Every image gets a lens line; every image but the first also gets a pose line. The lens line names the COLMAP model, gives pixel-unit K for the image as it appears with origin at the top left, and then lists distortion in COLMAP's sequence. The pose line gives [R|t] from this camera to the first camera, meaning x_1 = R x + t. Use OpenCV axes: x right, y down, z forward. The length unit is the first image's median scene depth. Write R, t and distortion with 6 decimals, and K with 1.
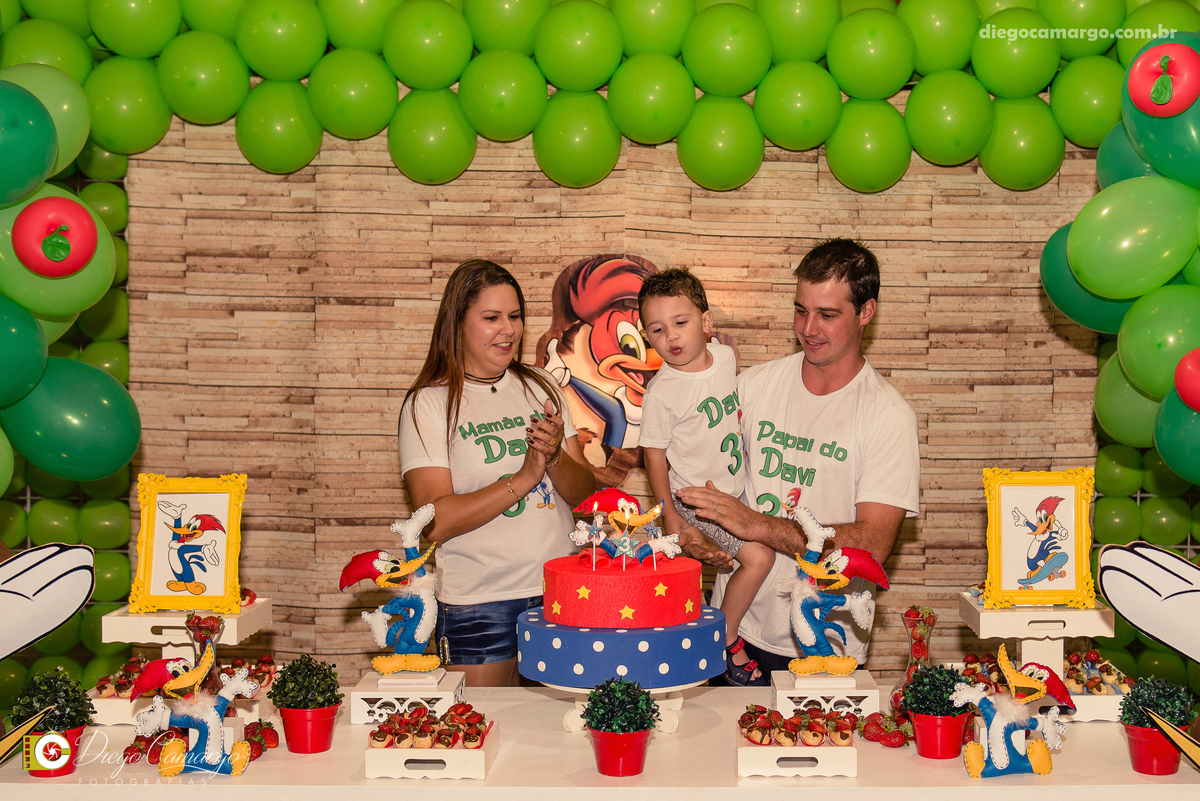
lens RADIAL K [[1729.9, 0, 667.0], [0, 1729.9, 439.2], [0, 0, 1]] dist [-0.002594, 0.000000]
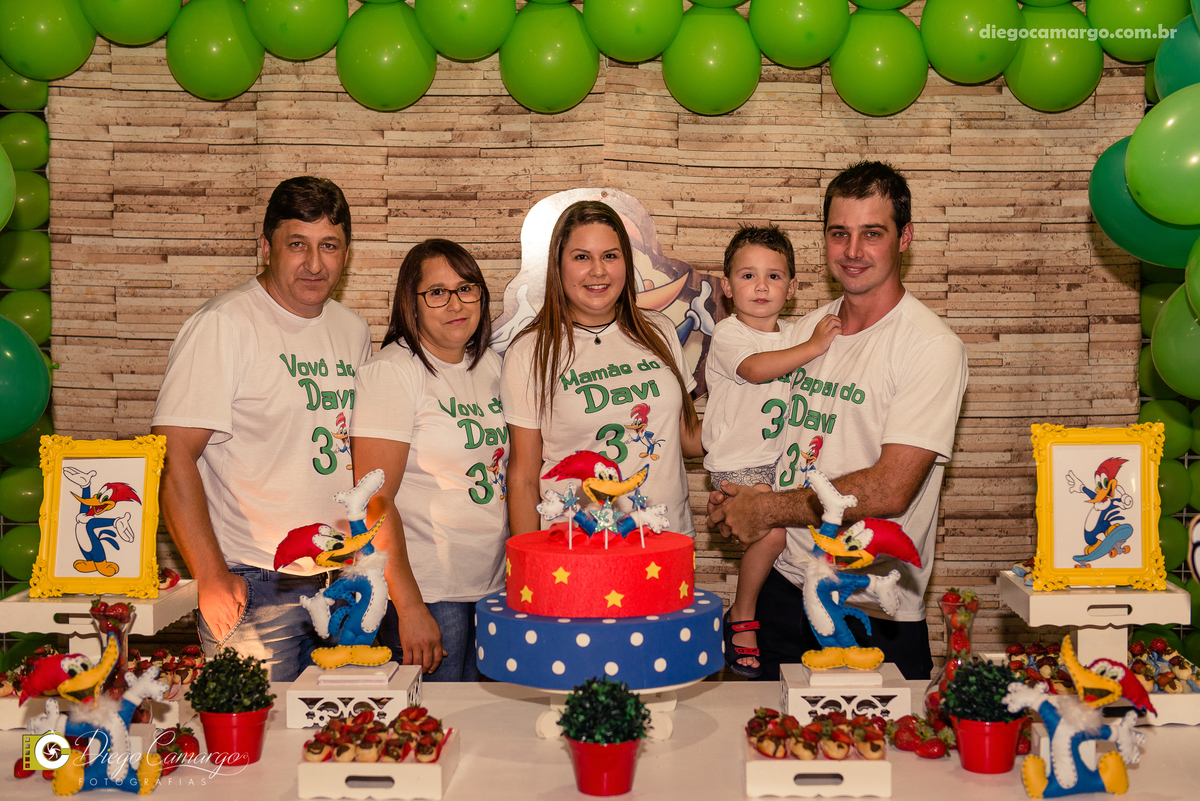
lens RADIAL K [[1778.1, 0, 593.6], [0, 1778.1, 406.7], [0, 0, 1]] dist [-0.020019, 0.000000]
pose [[0.999586, -0.004927, -0.028345, -0.004271], [0.004947, 0.999988, 0.000657, 0.004524], [0.028341, -0.000797, 0.999598, 0.089067]]
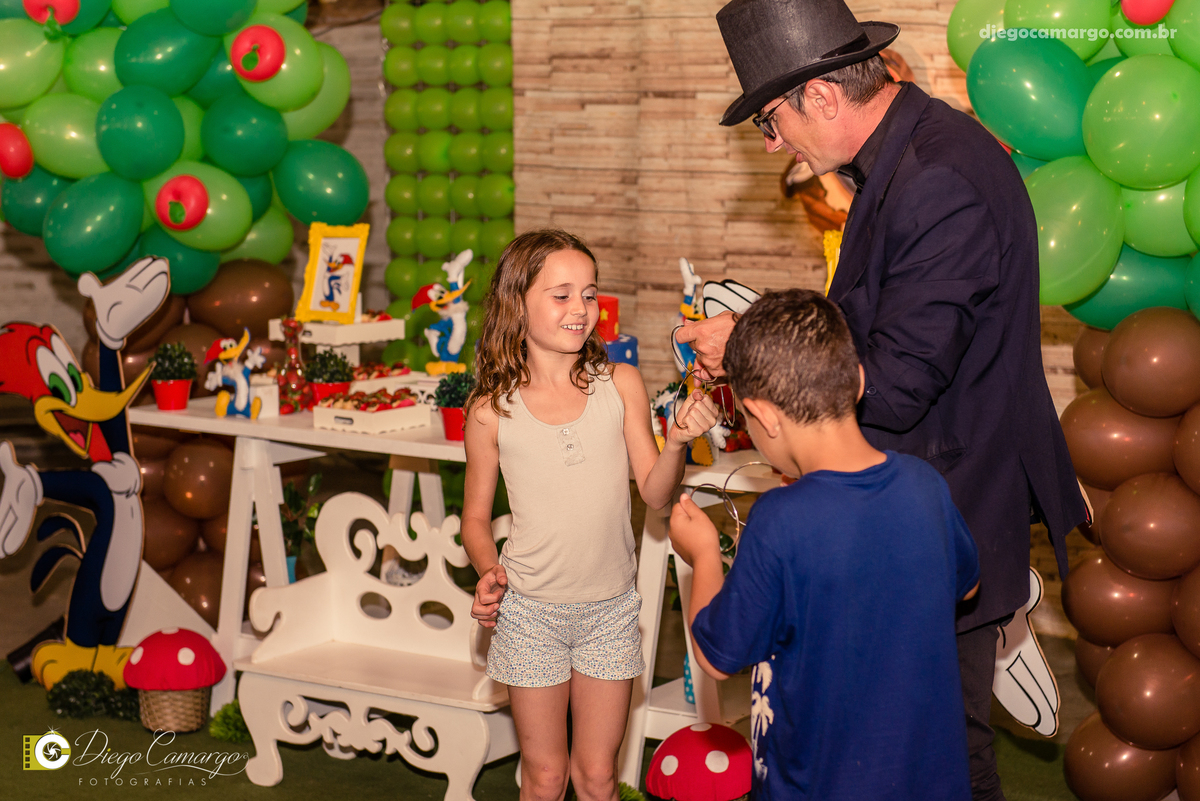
lens RADIAL K [[2145.9, 0, 600.8], [0, 2145.9, 395.9], [0, 0, 1]] dist [0.061105, 0.000000]
pose [[0.801955, 0.066589, -0.593662, 0.646898], [-0.031430, 0.997095, 0.069383, 0.022178], [0.596557, -0.036983, 0.801718, -0.178625]]
